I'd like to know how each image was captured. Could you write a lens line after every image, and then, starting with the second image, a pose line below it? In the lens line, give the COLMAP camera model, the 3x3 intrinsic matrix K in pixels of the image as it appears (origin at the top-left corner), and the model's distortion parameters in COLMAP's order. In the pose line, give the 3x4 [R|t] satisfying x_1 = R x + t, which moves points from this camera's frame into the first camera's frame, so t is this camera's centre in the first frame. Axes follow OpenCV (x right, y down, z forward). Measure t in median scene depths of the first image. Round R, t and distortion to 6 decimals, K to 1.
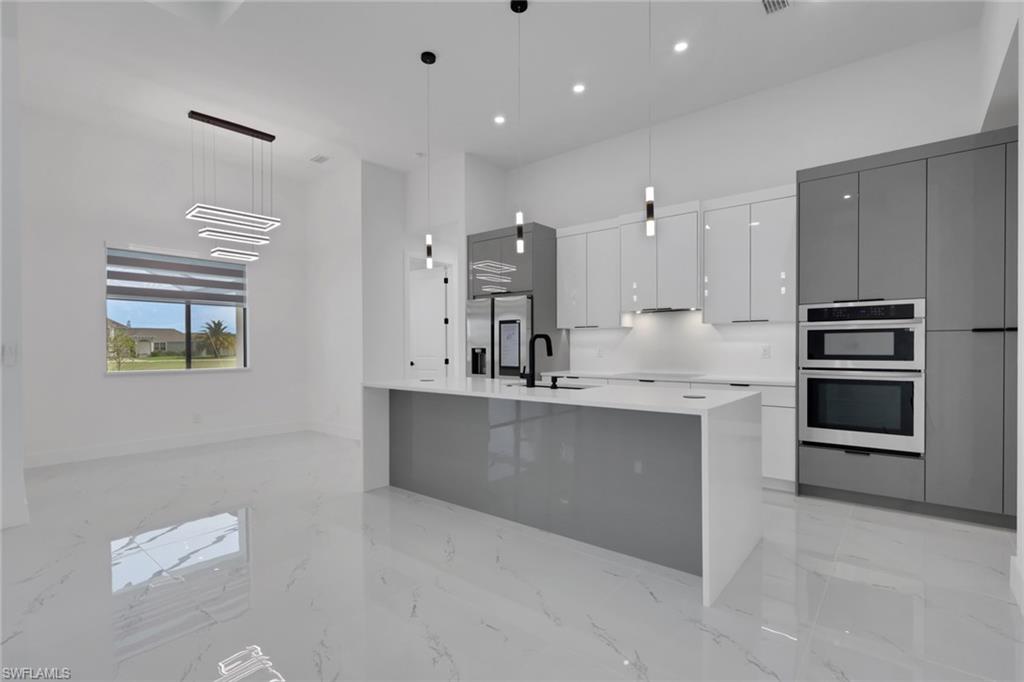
lens RADIAL K [[470.3, 0, 502.6], [0, 470.3, 349.3], [0, 0, 1]] dist [-0.006023, 0.000983]
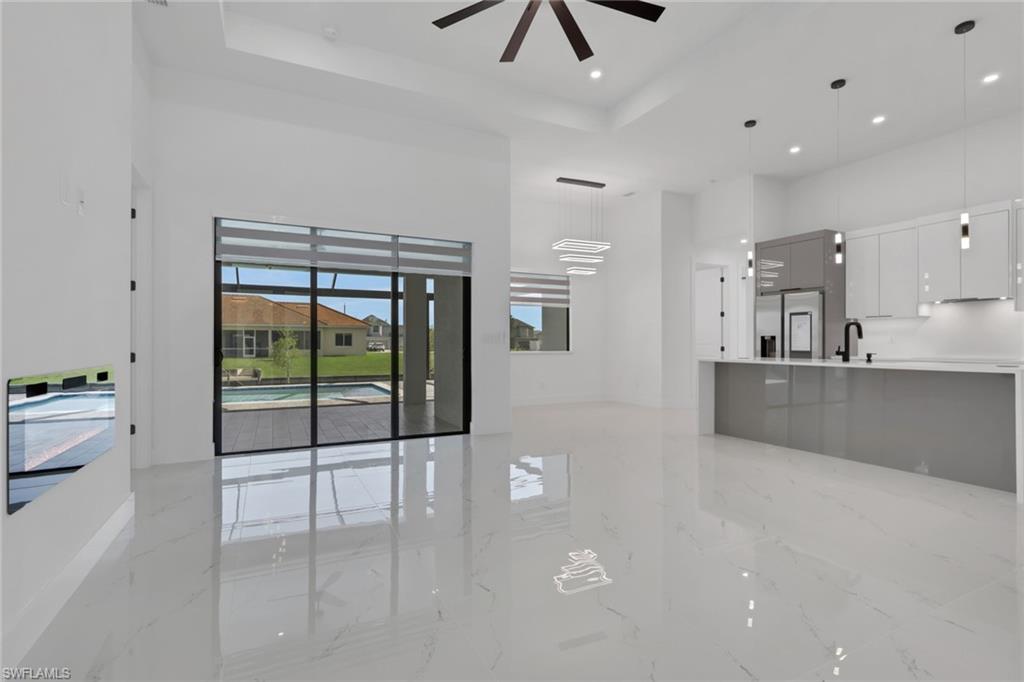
lens RADIAL K [[470.3, 0, 516.3], [0, 470.3, 339.9], [0, 0, 1]] dist [-0.006023, 0.000983]
pose [[0.915836, 0.001561, -0.401549, -0.176256], [-0.004807, 0.999963, -0.007076, 0.021649], [0.401524, 0.008411, 0.915810, -0.405556]]
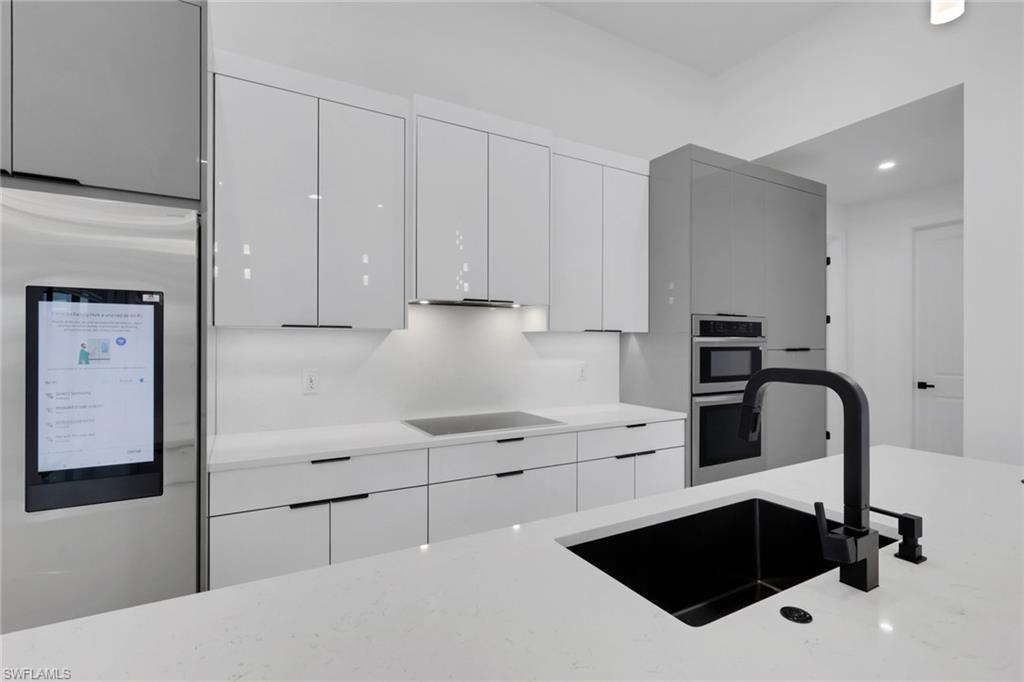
lens RADIAL K [[470.3, 0, 511.3], [0, 470.3, 344.6], [0, 0, 1]] dist [-0.006023, 0.000983]
pose [[0.352670, 0.005594, 0.935731, -0.153276], [0.006164, 0.999947, -0.008302, -0.028334], [-0.935727, 0.008696, 0.352617, 0.724317]]
